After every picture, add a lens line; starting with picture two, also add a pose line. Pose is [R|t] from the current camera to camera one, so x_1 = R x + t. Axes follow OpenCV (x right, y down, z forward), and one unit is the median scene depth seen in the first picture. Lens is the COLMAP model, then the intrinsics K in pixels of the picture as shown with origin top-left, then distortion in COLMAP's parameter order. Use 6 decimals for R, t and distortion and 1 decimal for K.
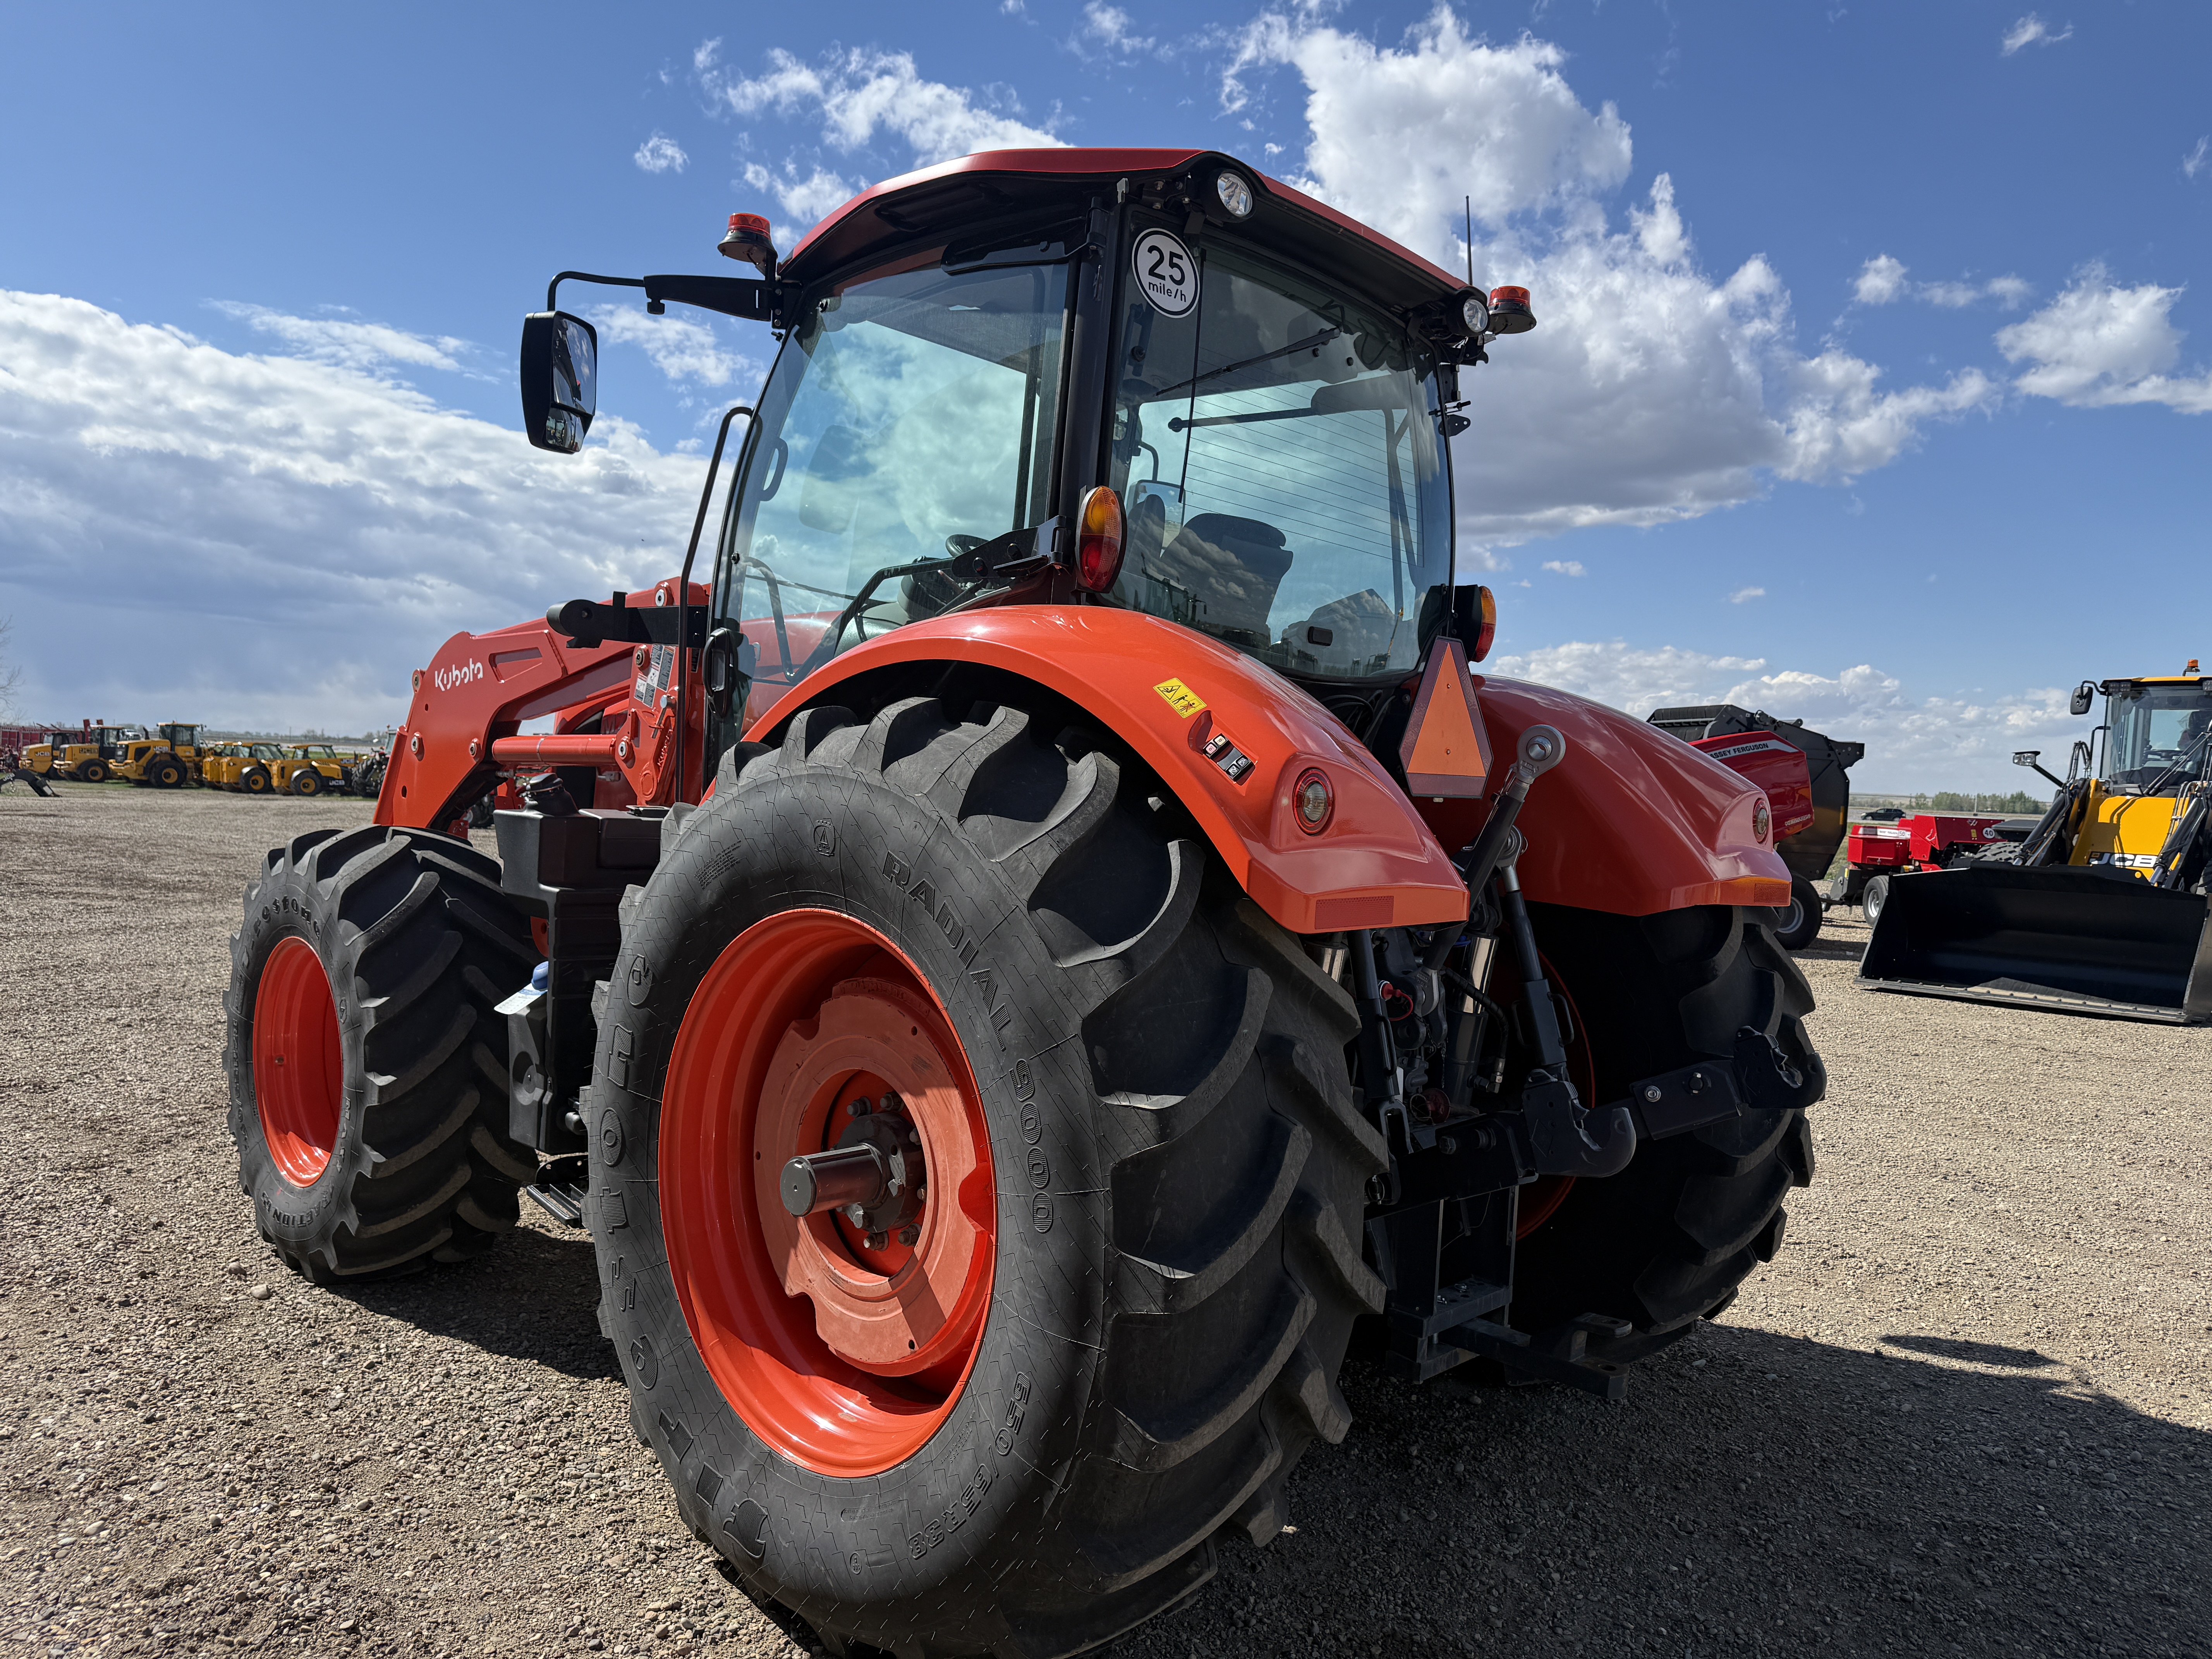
lens RADIAL K [[1552.8, 0, 1113.4], [0, 1552.8, 823.8], [0, 0, 1]] dist [0.011725, 0.004115]
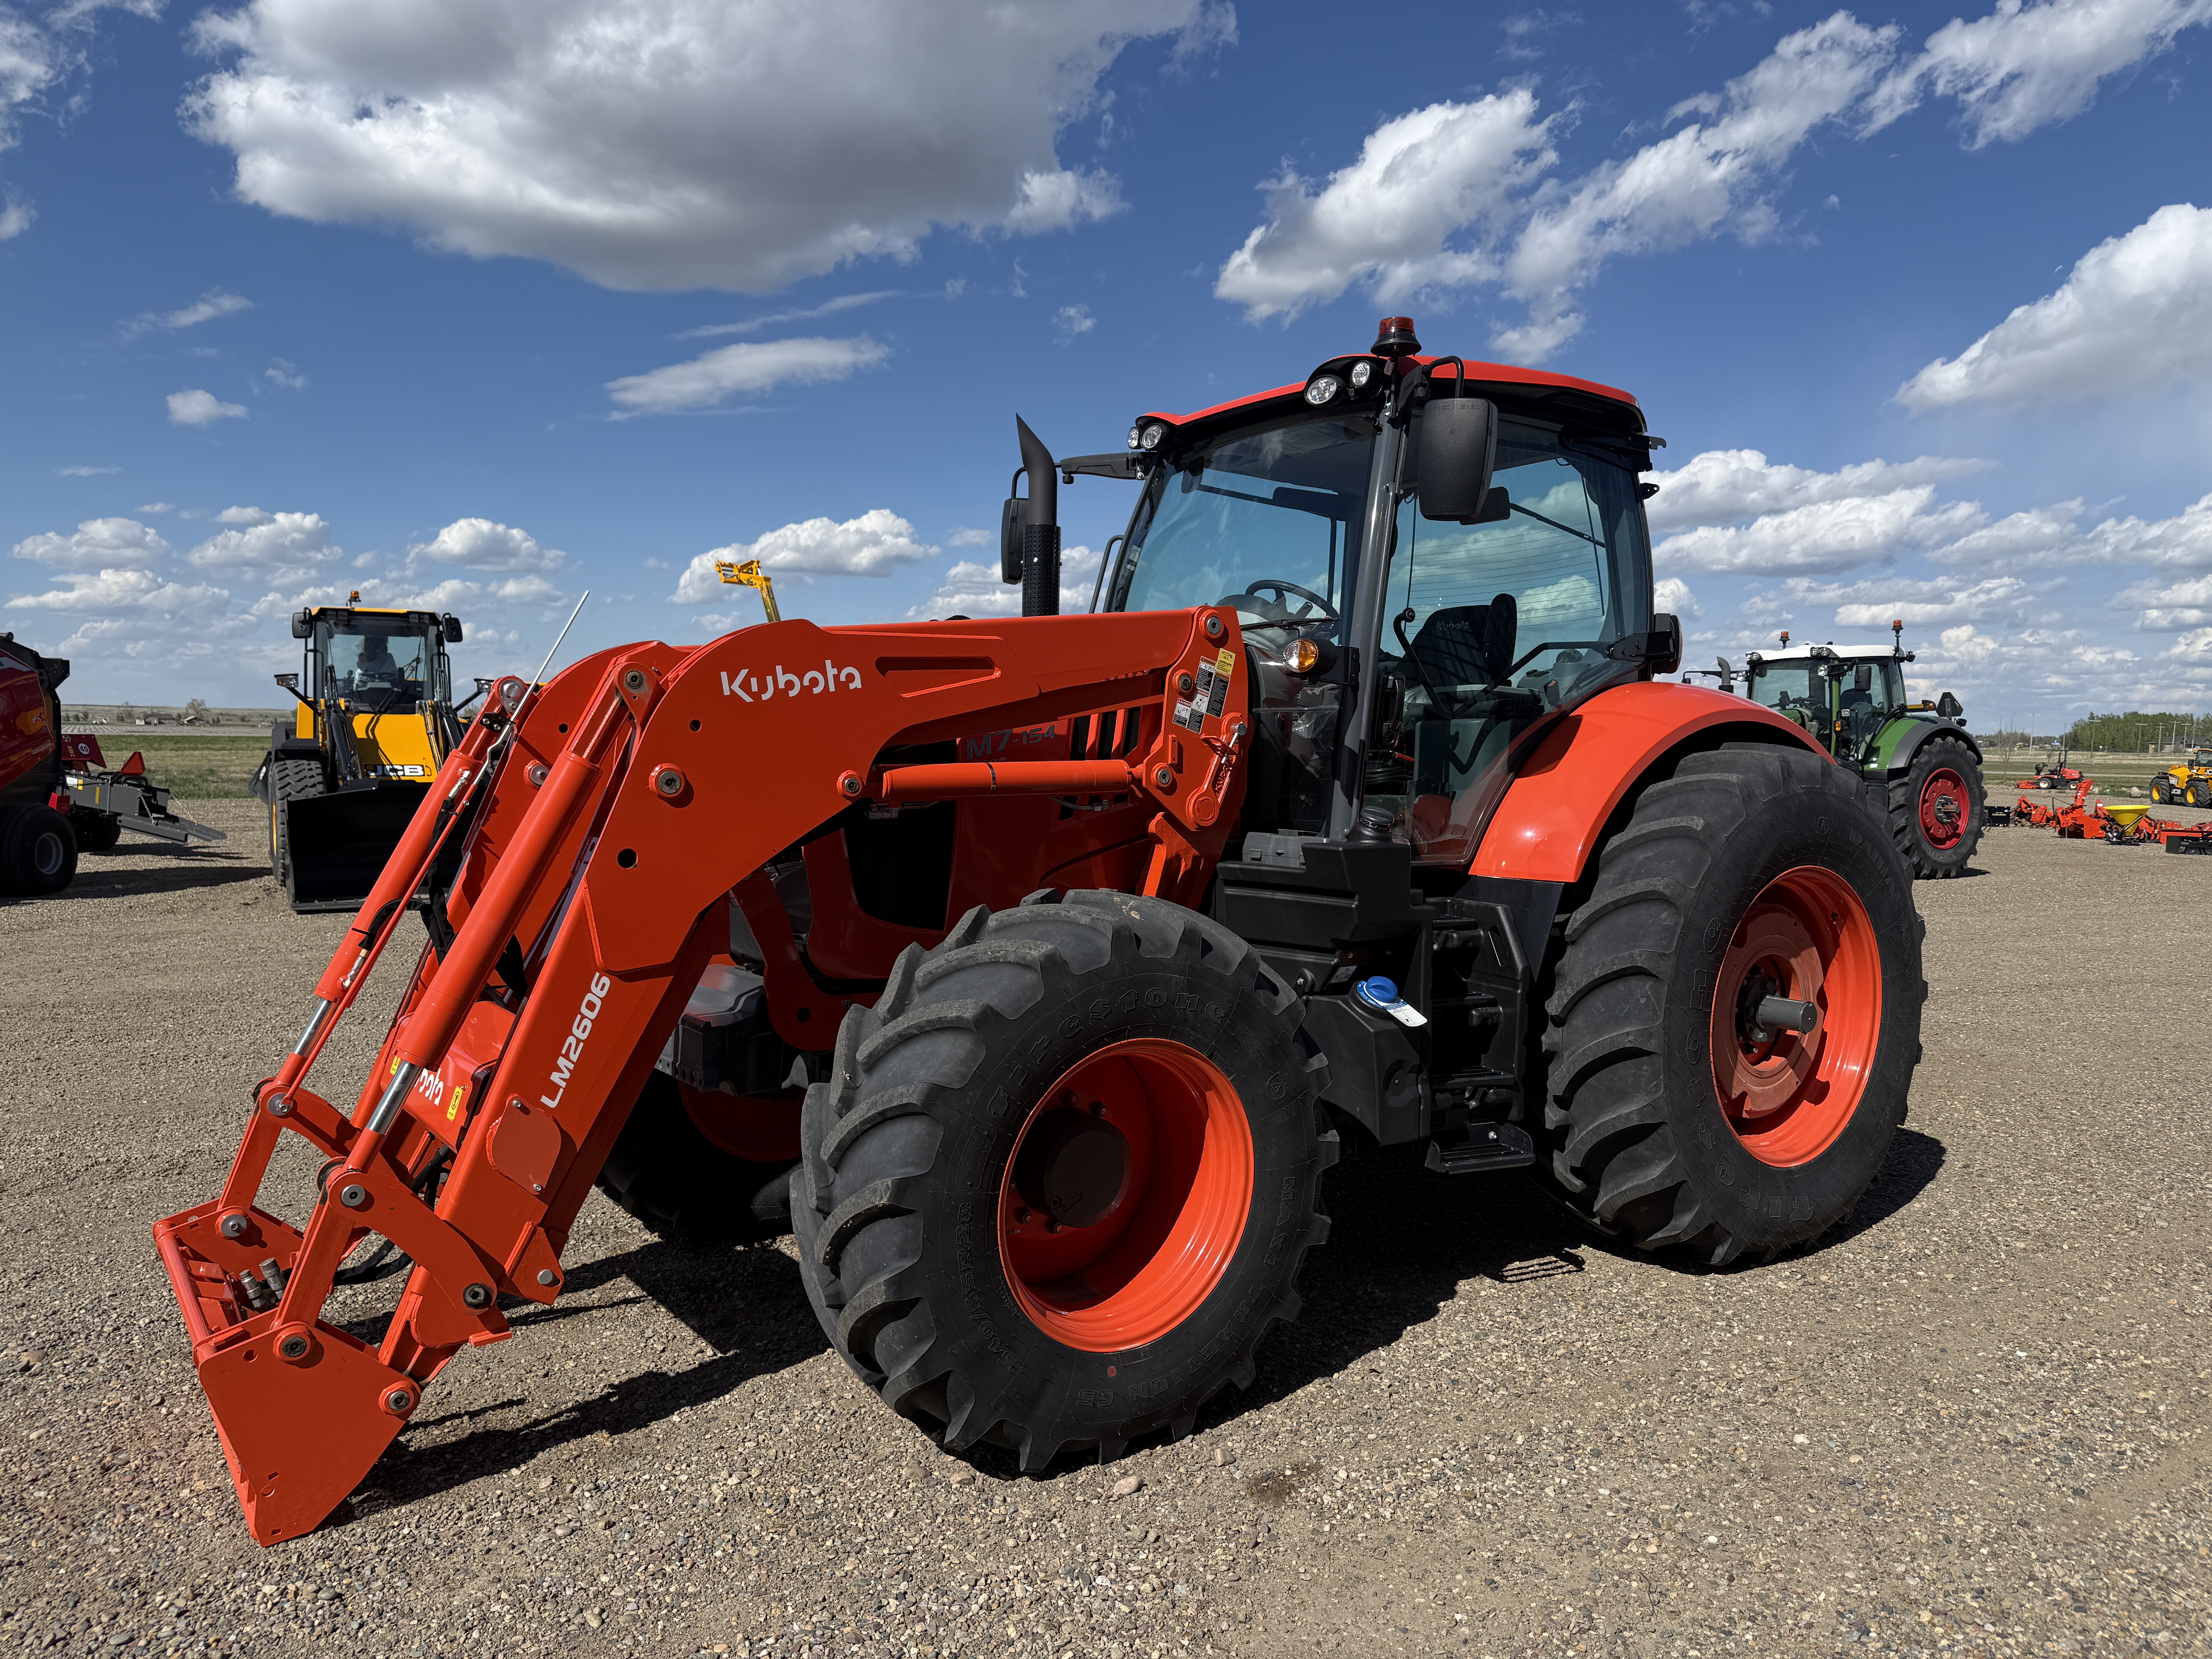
lens RADIAL K [[1552.8, 0, 1111.9], [0, 1552.8, 839.0], [0, 0, 1]] dist [0.011725, 0.004115]
pose [[0.220819, -0.104280, 0.969724, -1.089420], [0.024272, 0.994547, 0.101422, -0.092908], [-0.975013, 0.001141, 0.222146, 0.706419]]
